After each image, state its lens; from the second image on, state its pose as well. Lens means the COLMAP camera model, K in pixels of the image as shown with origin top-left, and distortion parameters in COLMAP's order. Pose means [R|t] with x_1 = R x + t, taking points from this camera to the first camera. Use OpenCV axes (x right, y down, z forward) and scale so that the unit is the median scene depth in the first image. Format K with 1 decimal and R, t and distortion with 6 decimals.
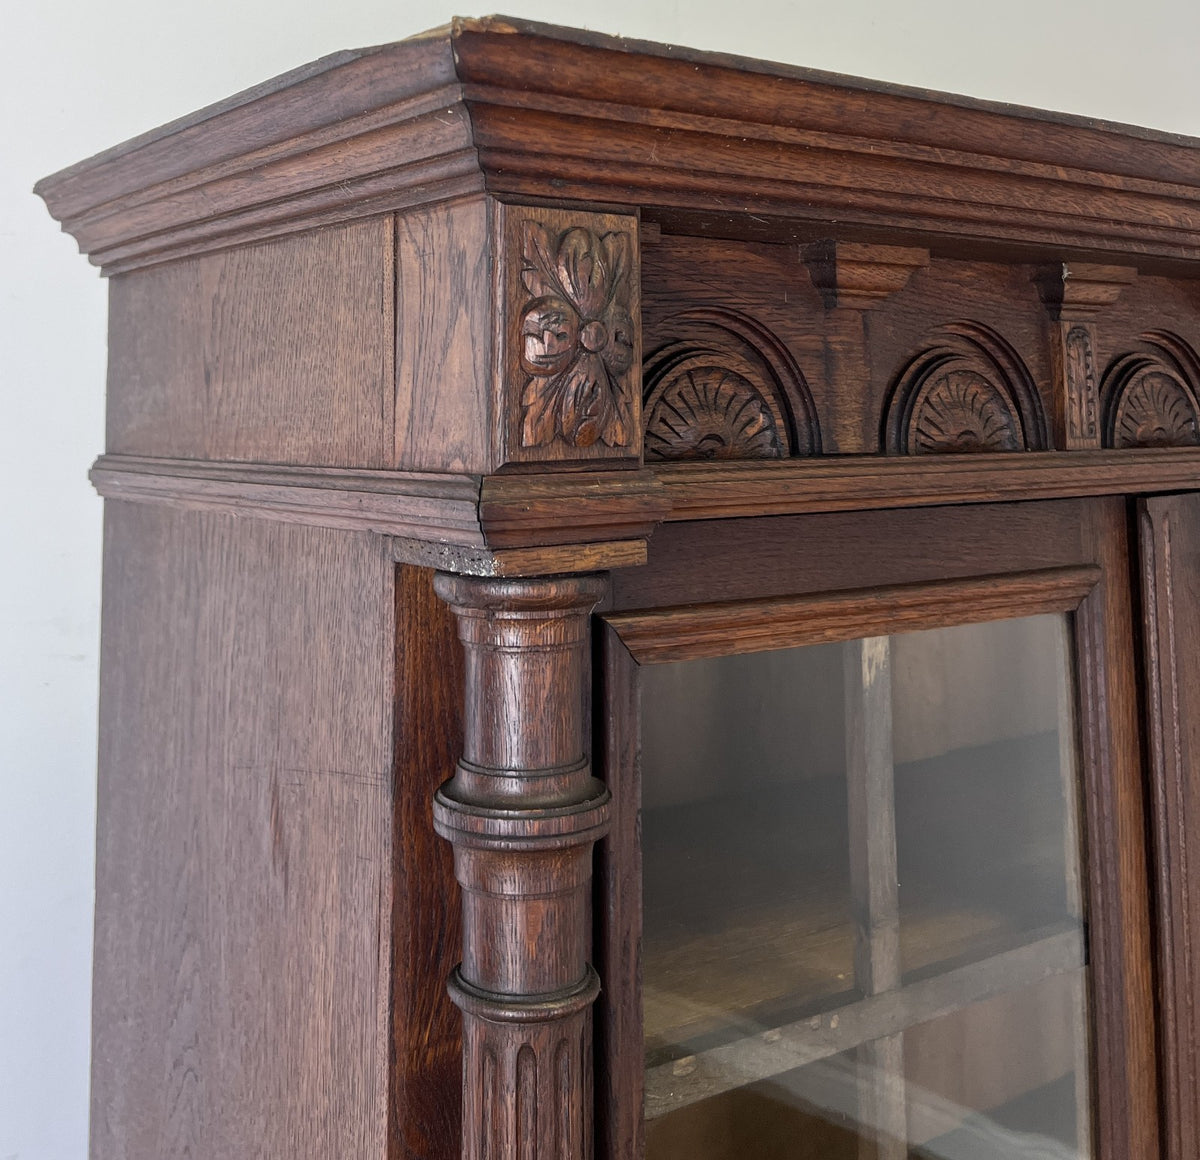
lens RADIAL K [[1356.1, 0, 513.8], [0, 1356.1, 256.6], [0, 0, 1]] dist [0.069708, -0.122607]
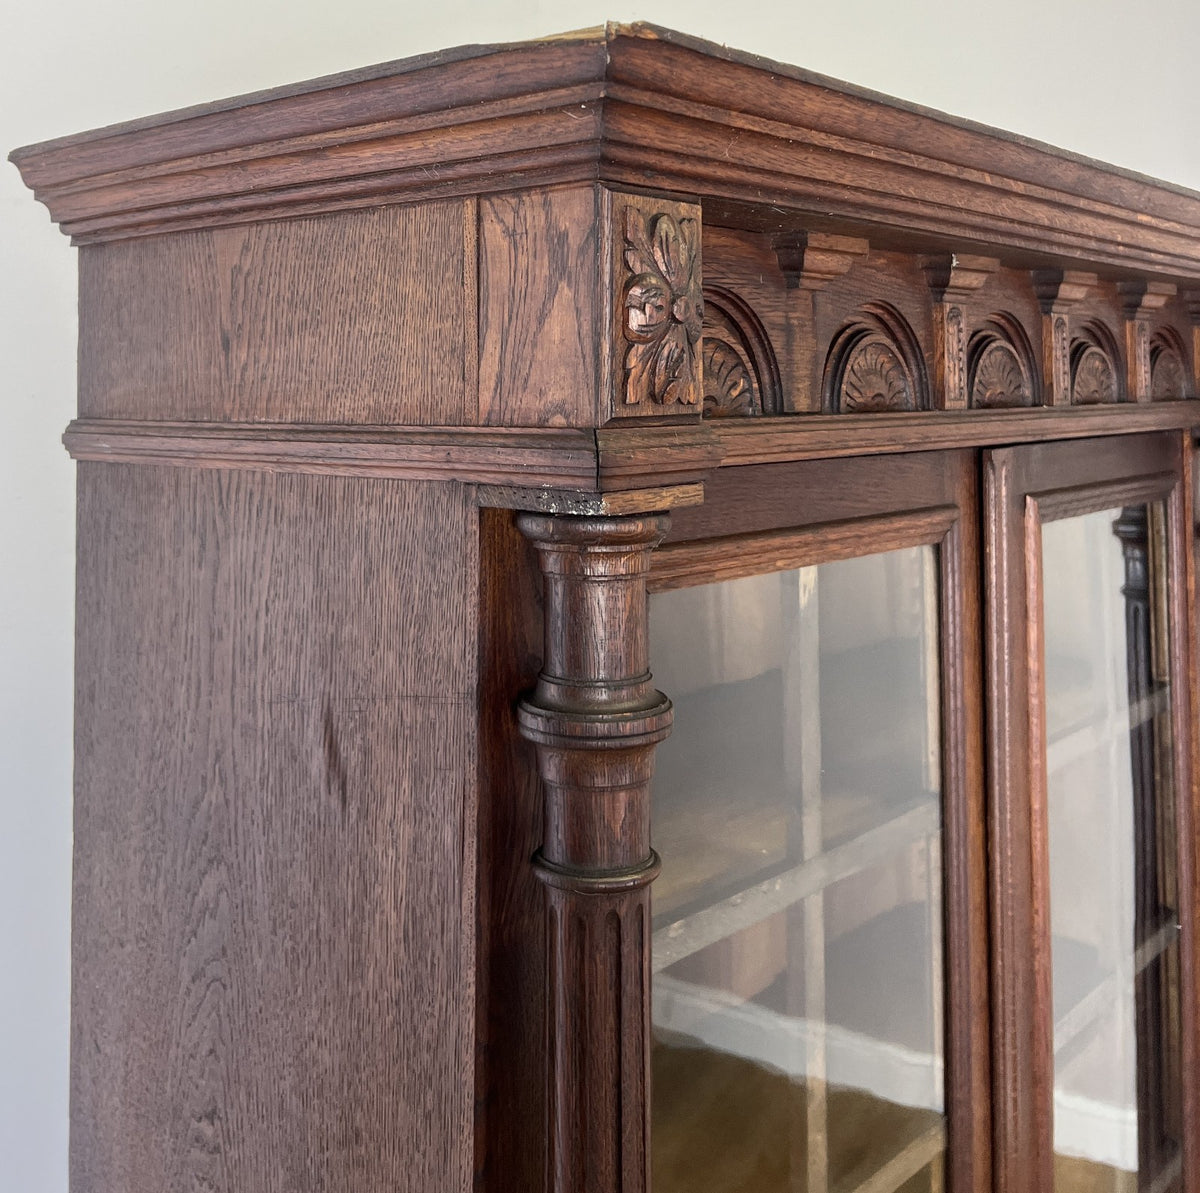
lens RADIAL K [[1282.8, 0, 531.6], [0, 1282.8, 321.2], [0, 0, 1]] dist [0.164292, -0.416653]
pose [[0.974325, 0.011773, 0.224840, -0.246687], [-0.025840, 0.997881, 0.059722, 0.005783], [-0.223660, -0.063998, 0.972564, -0.028446]]
